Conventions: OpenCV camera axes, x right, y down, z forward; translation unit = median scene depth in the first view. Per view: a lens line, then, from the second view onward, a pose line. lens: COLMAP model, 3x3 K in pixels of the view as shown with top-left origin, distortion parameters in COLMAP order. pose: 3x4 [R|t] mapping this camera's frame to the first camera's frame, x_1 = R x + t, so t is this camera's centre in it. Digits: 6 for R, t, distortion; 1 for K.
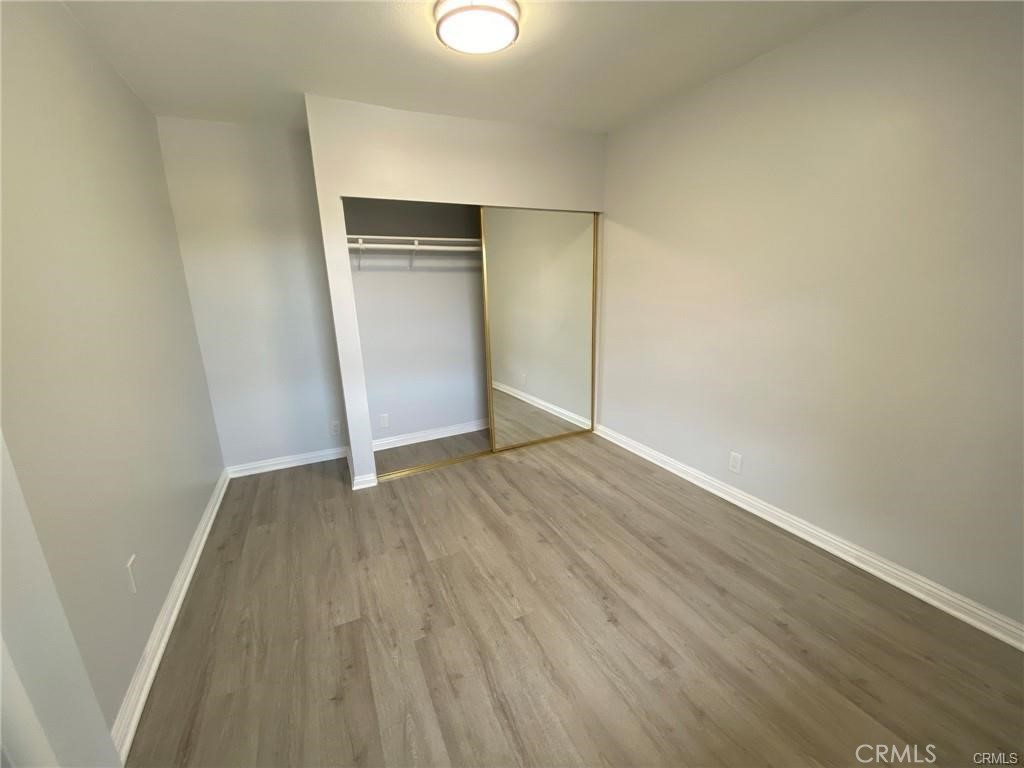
lens RADIAL K [[414.8, 0, 508.8], [0, 414.8, 385.4], [0, 0, 1]] dist [0.023828, -0.022042]
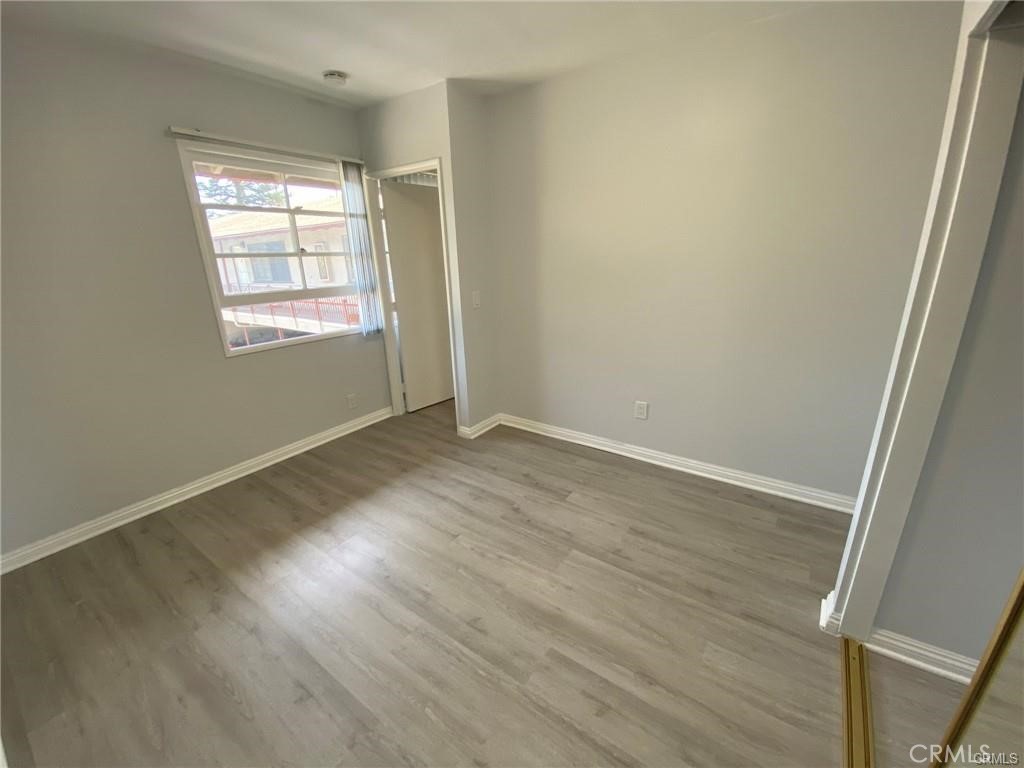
lens RADIAL K [[414.8, 0, 508.8], [0, 414.8, 385.4], [0, 0, 1]] dist [0.023828, -0.022042]
pose [[-0.871358, 0.195411, -0.450055, 0.318738], [-0.066656, 0.861617, 0.503164, -0.406872], [0.486099, 0.468435, -0.737751, 1.576247]]
